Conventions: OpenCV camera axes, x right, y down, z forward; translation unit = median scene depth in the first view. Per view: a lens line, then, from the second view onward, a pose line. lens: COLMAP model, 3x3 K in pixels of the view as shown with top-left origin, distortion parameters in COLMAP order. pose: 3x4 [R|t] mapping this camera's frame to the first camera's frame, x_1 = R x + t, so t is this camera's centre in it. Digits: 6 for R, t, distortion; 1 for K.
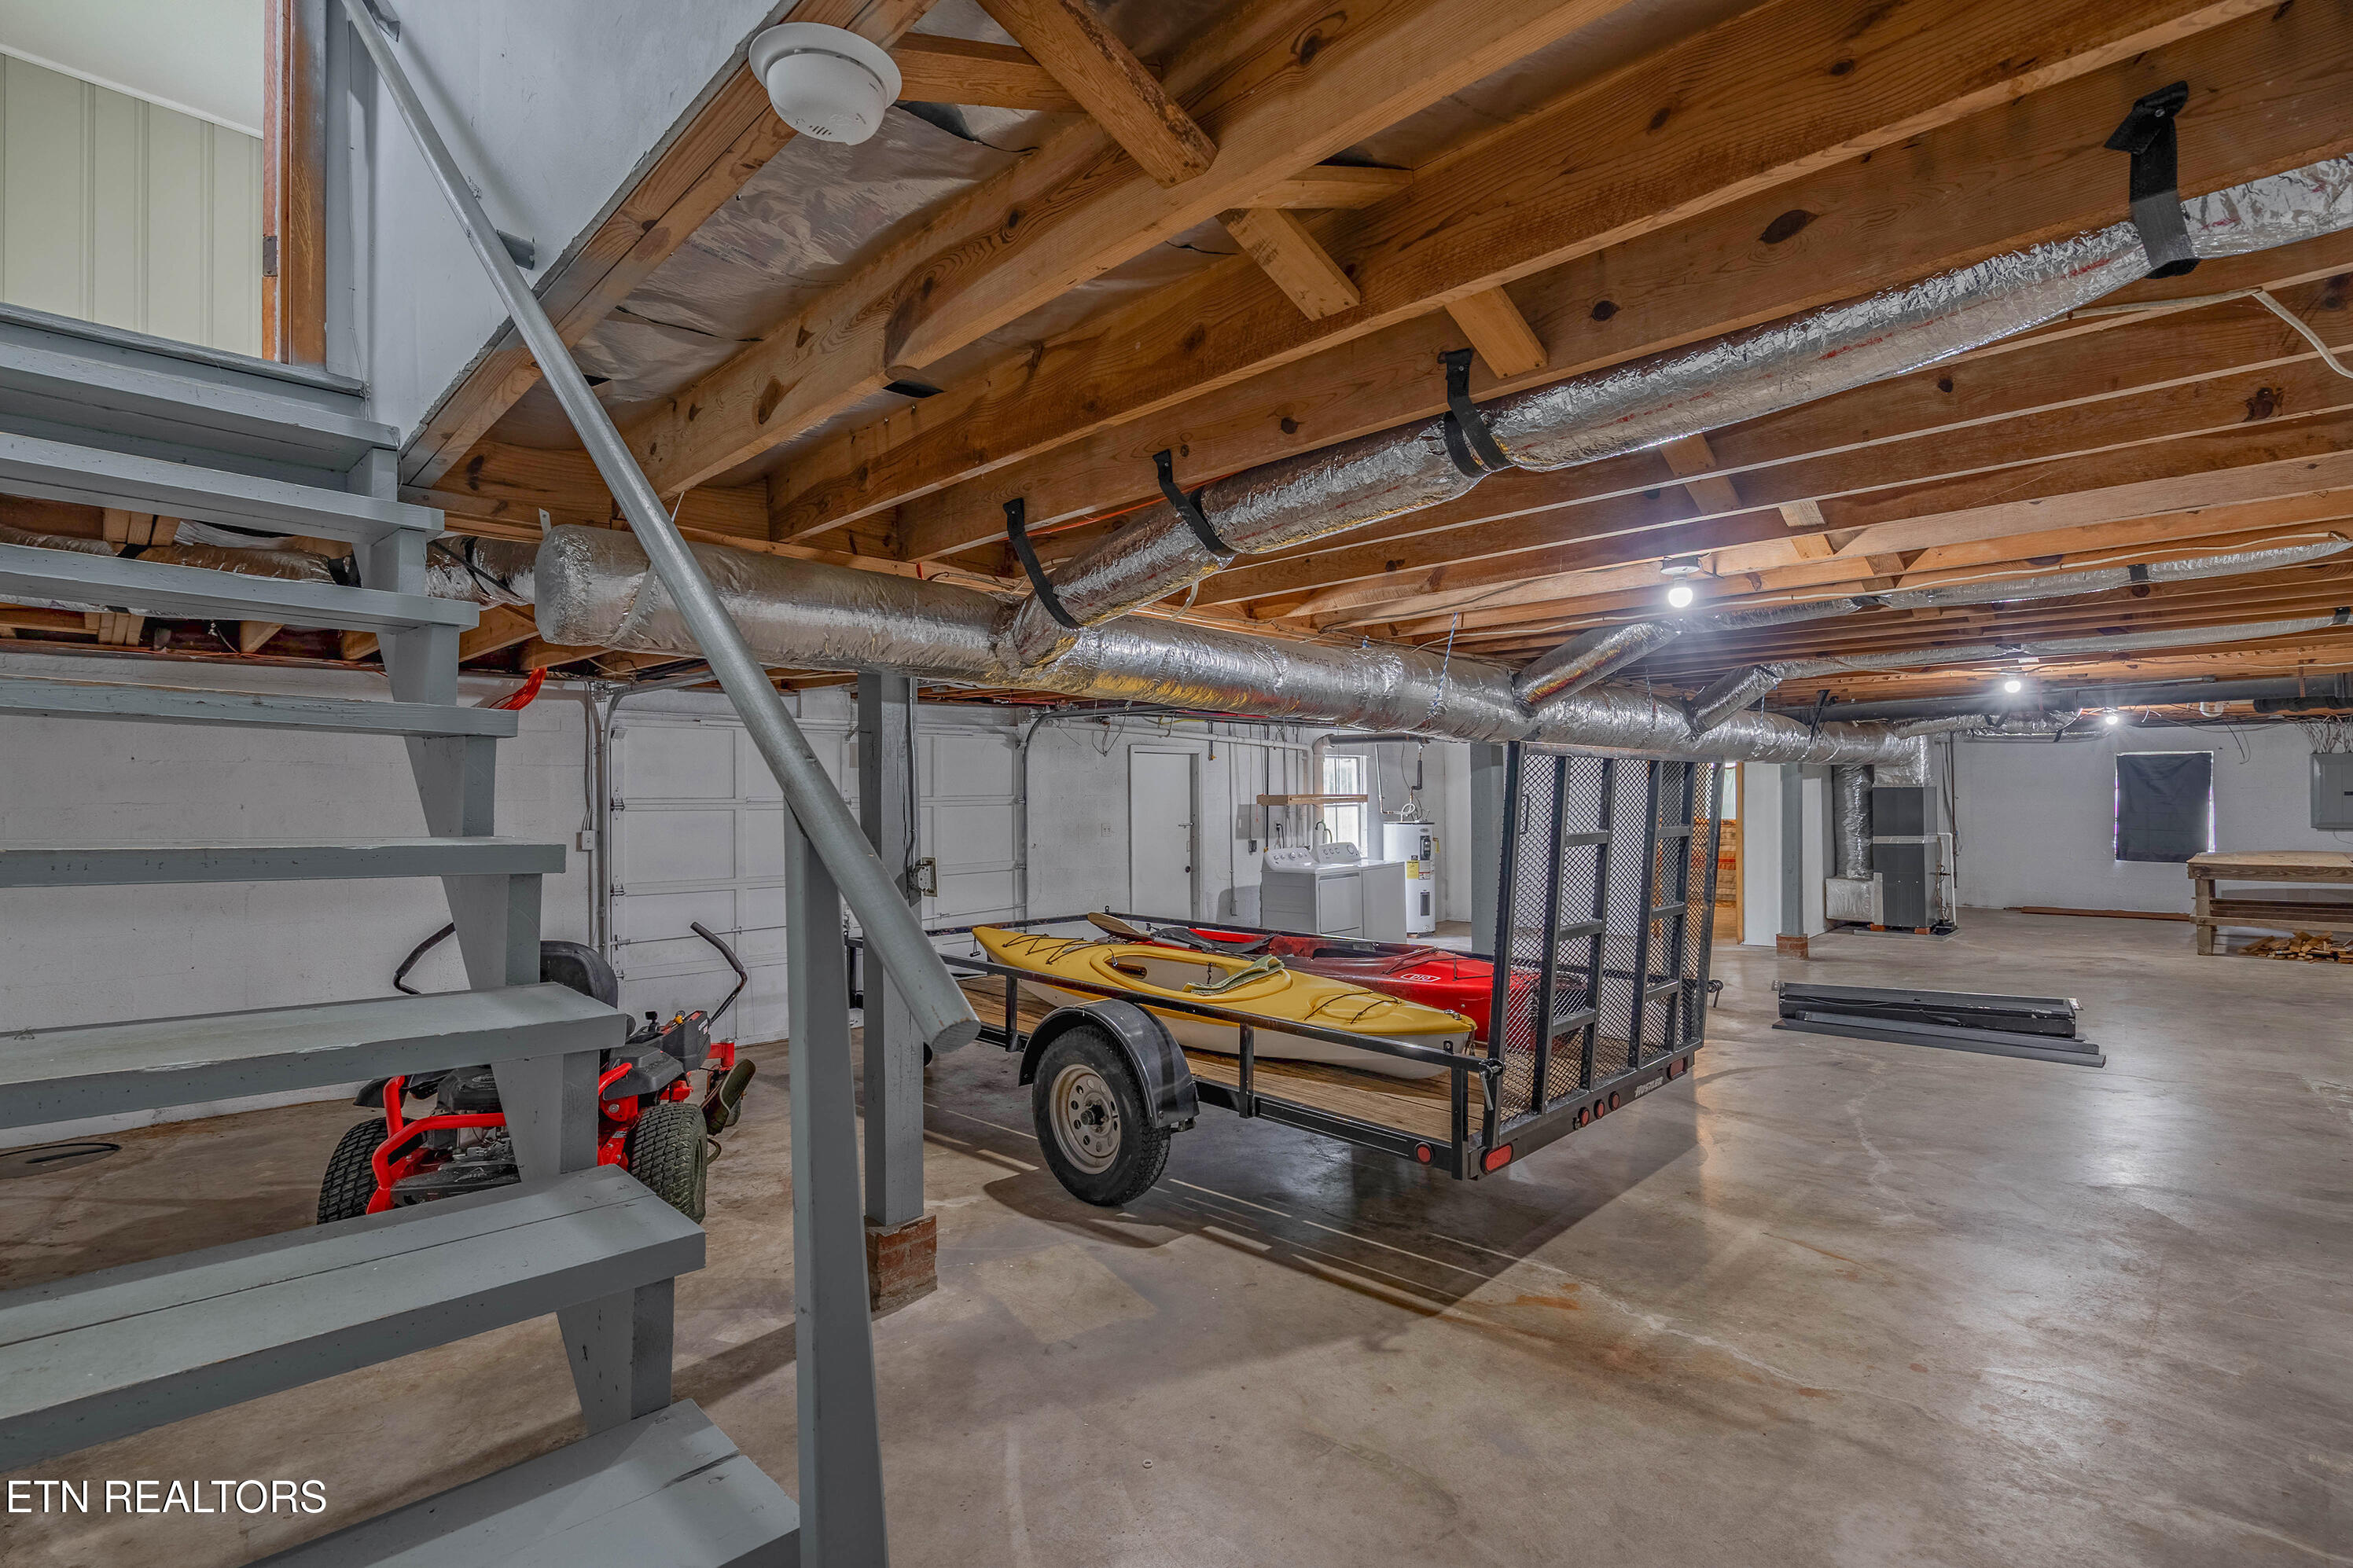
lens RADIAL K [[1082.4, 0, 1180.9], [0, 1082.4, 762.8], [0, 0, 1]] dist [-0.002969, 0.000276]
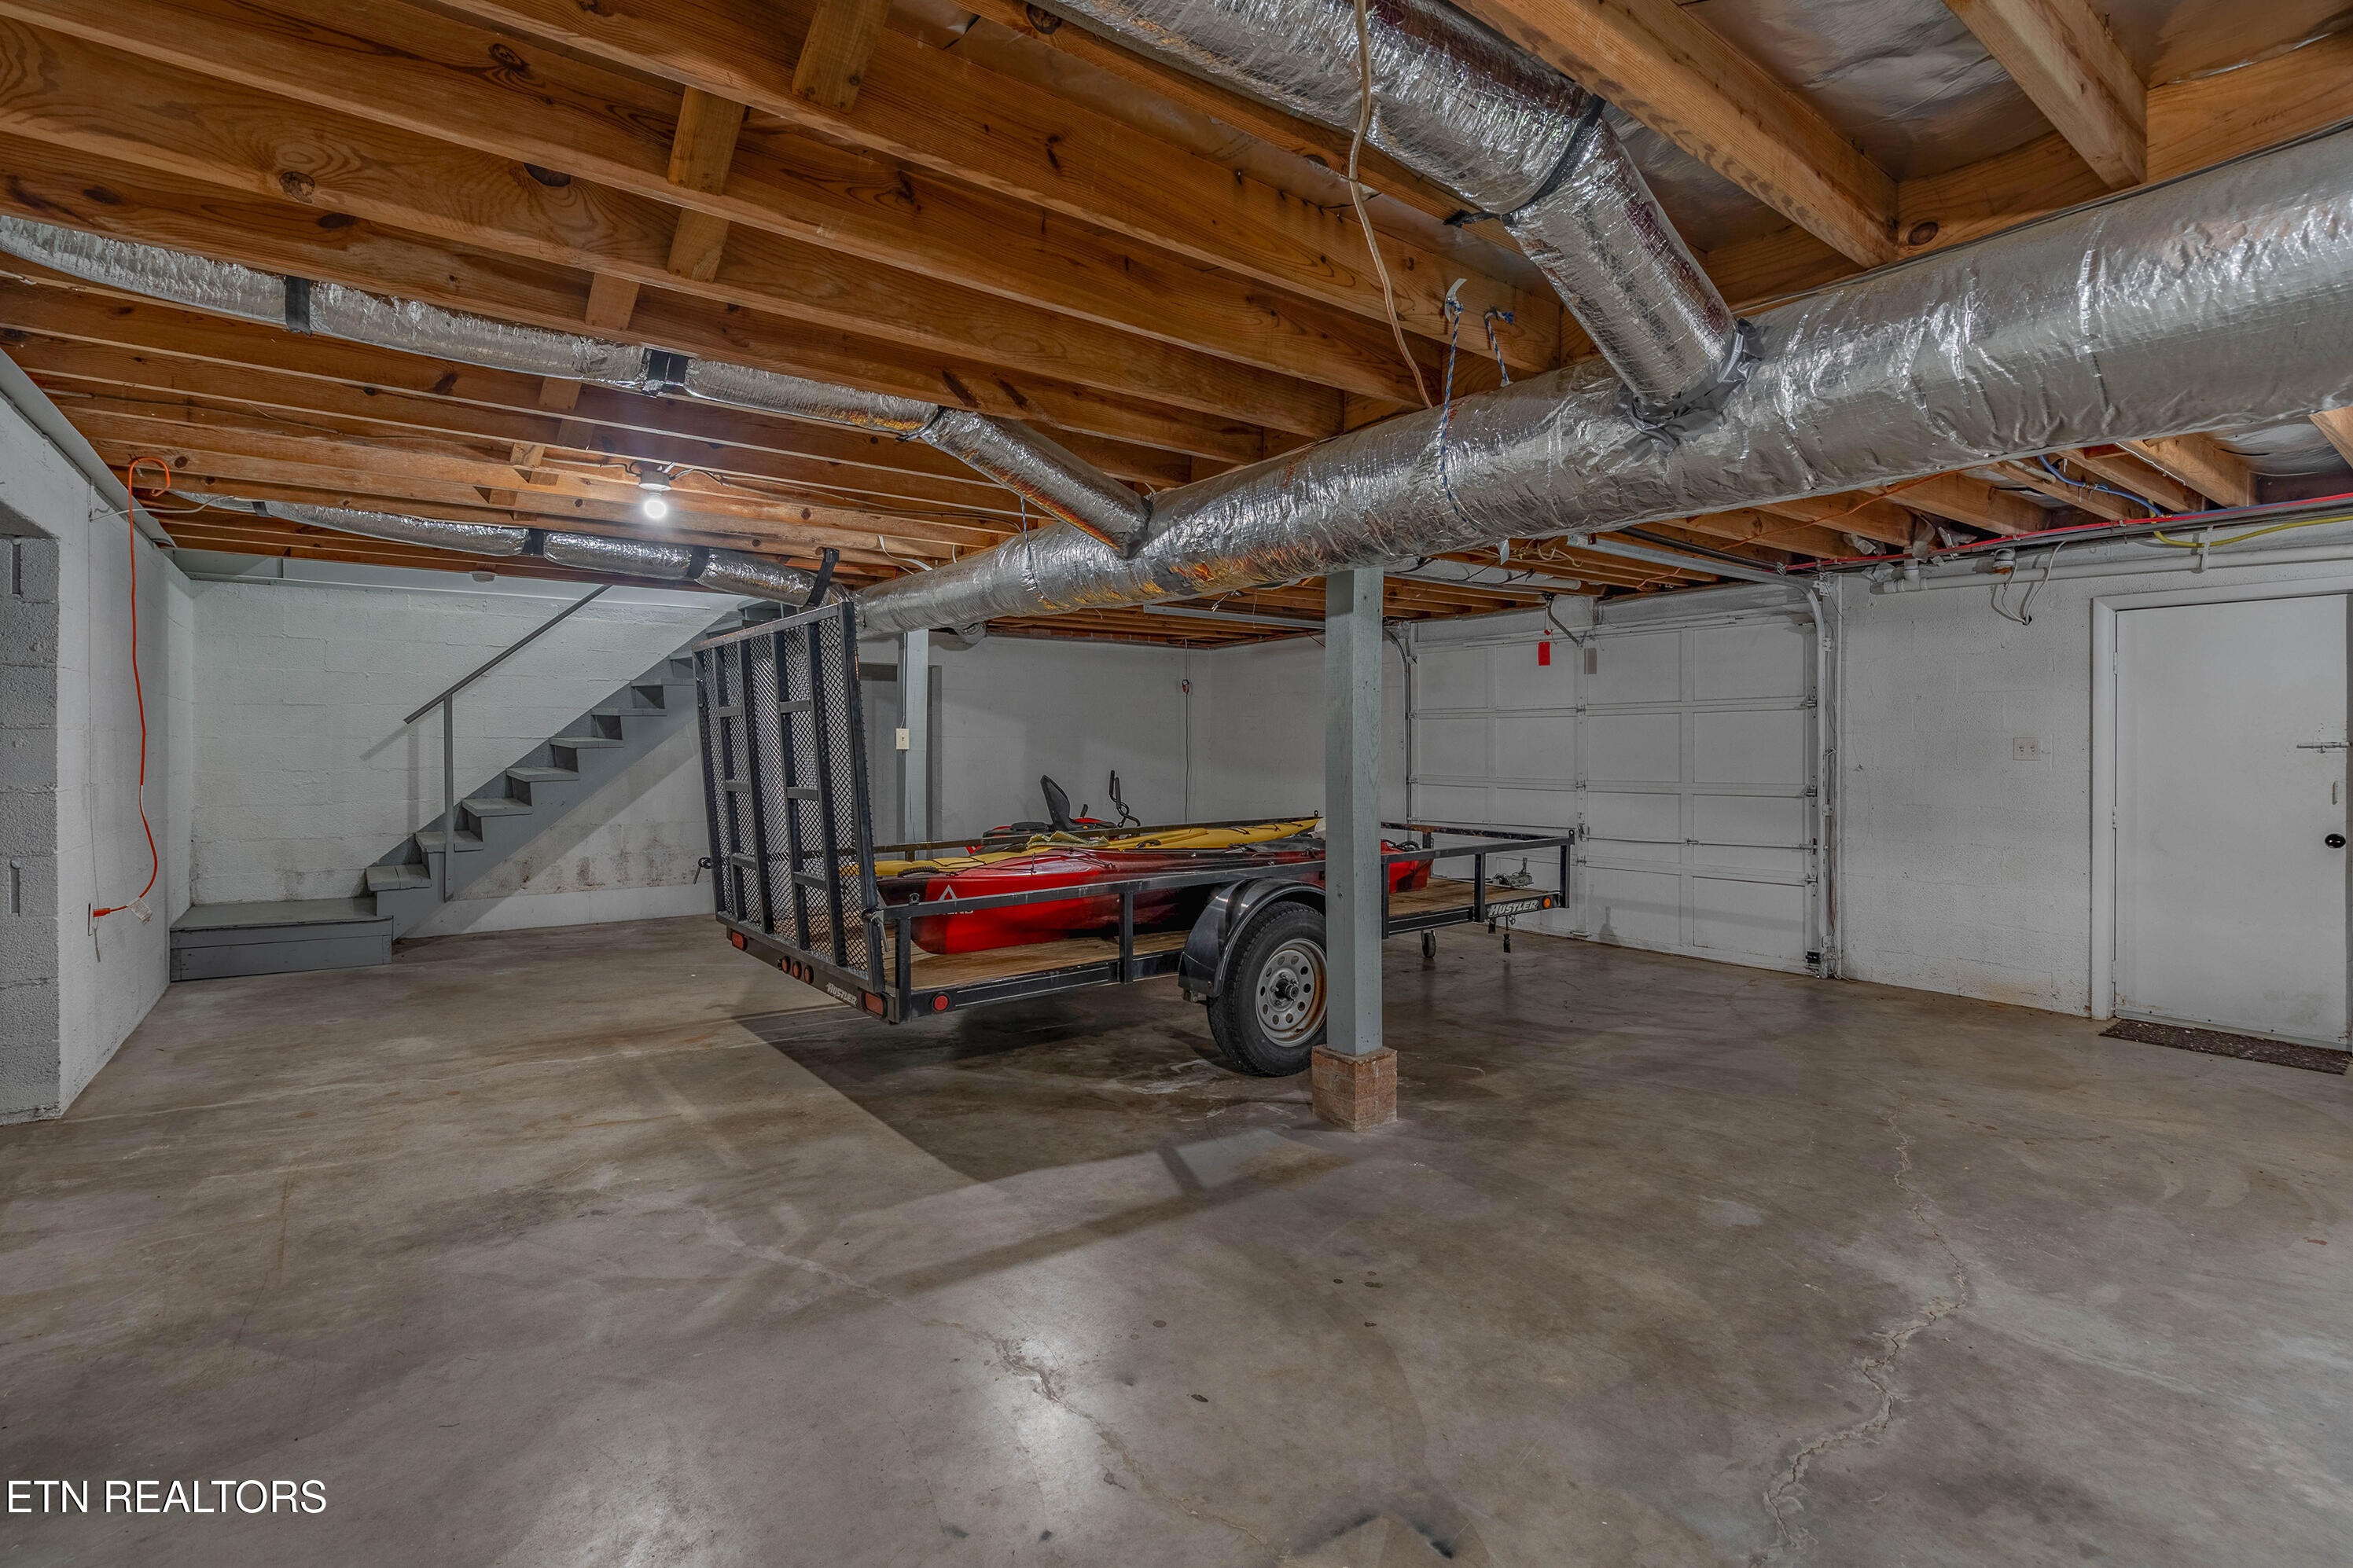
lens RADIAL K [[1082.4, 0, 1180.9], [0, 1082.4, 762.8], [0, 0, 1]] dist [-0.002969, 0.000276]
pose [[-0.142799, -0.004617, -0.989741, 1.281138], [0.033011, 0.999411, -0.009425, 0.131478], [0.989201, -0.034018, -0.142562, 1.425180]]
